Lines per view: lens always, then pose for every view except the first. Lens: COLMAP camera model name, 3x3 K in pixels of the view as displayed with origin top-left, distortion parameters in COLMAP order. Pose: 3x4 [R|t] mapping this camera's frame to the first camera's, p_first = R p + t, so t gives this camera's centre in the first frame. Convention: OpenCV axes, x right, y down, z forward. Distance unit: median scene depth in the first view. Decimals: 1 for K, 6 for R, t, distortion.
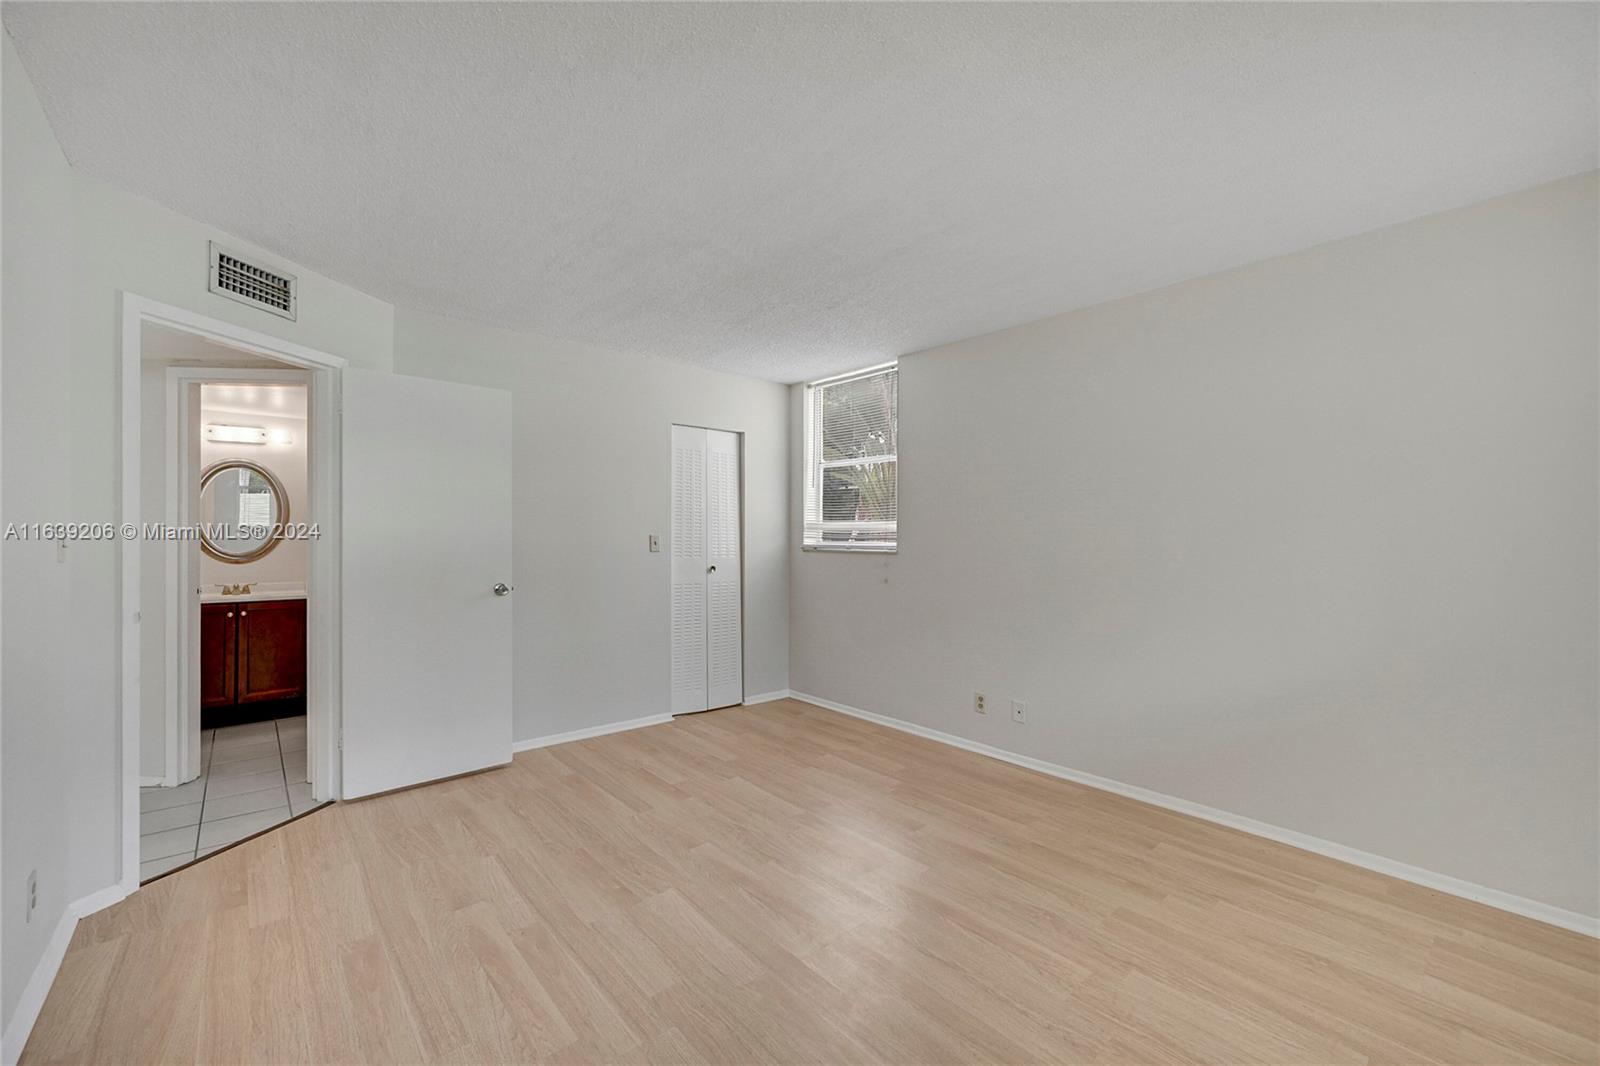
lens RADIAL K [[631.2, 0, 788.5], [0, 631.2, 529.7], [0, 0, 1]] dist [0.001080, 0.000582]
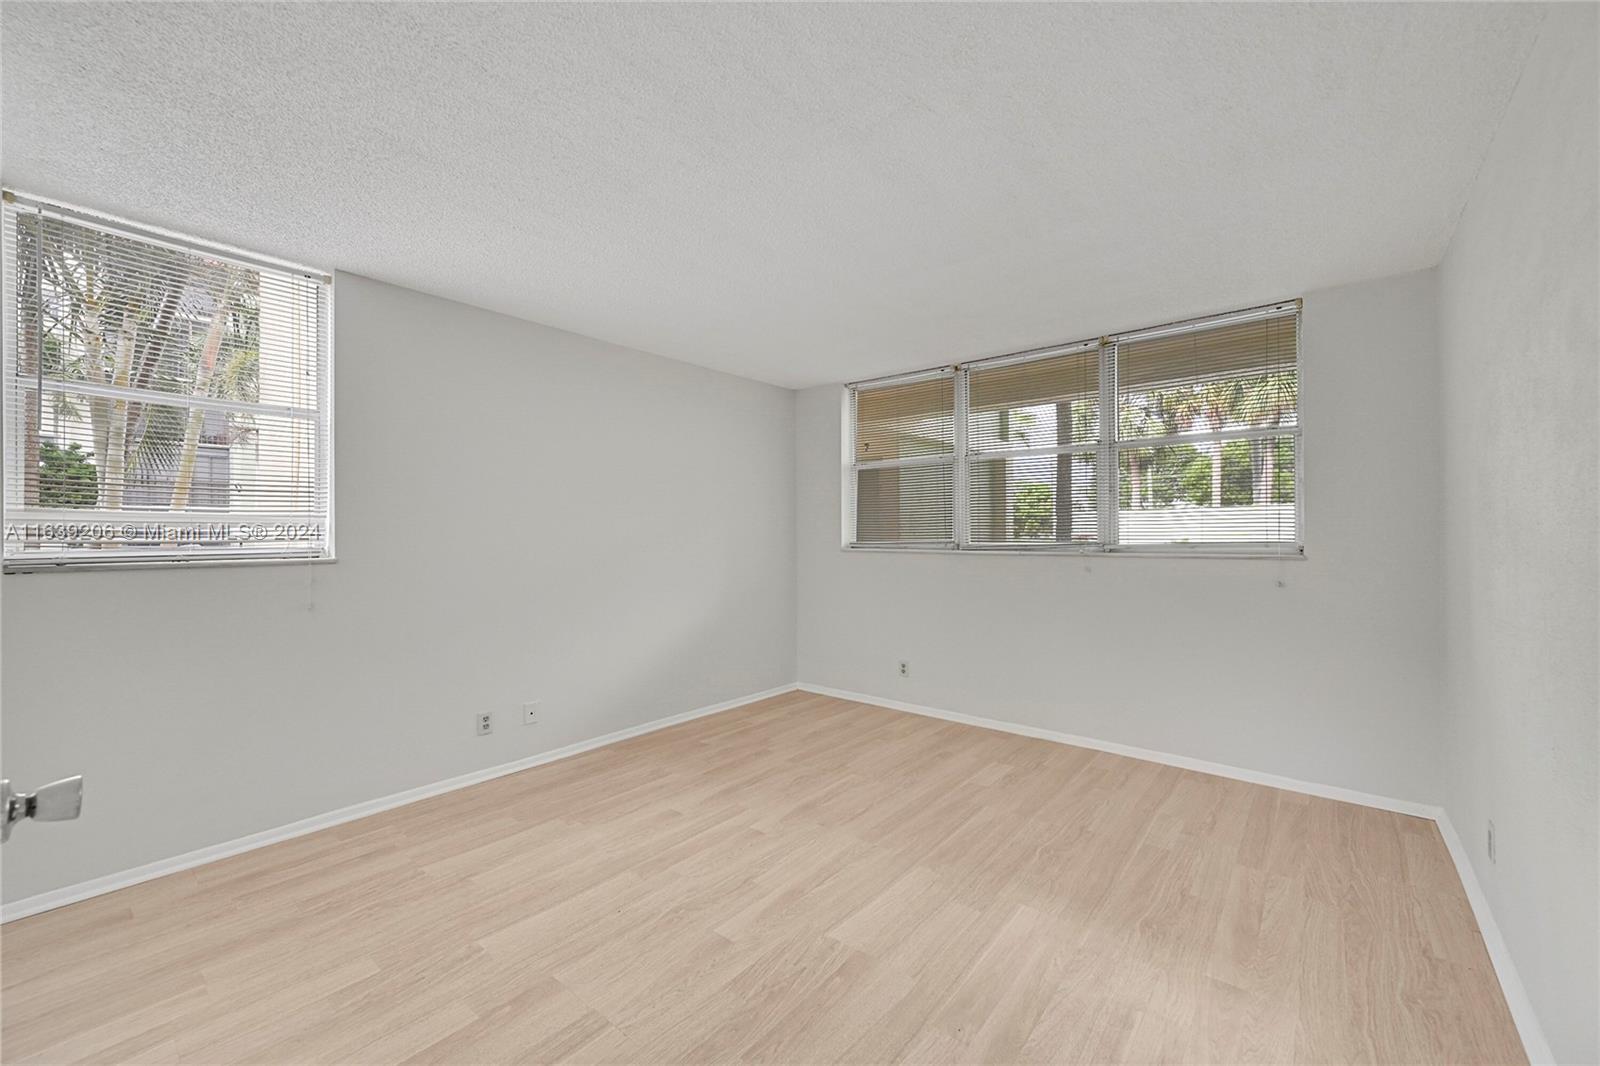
lens RADIAL K [[631.2, 0, 789.0], [0, 631.2, 534.8], [0, 0, 1]] dist [0.001080, 0.000582]
pose [[-0.141525, -0.007252, 0.989908, -0.804279], [-0.007755, 0.999951, 0.006217, 0.003051], [-0.989904, -0.006797, -0.141574, 0.906849]]
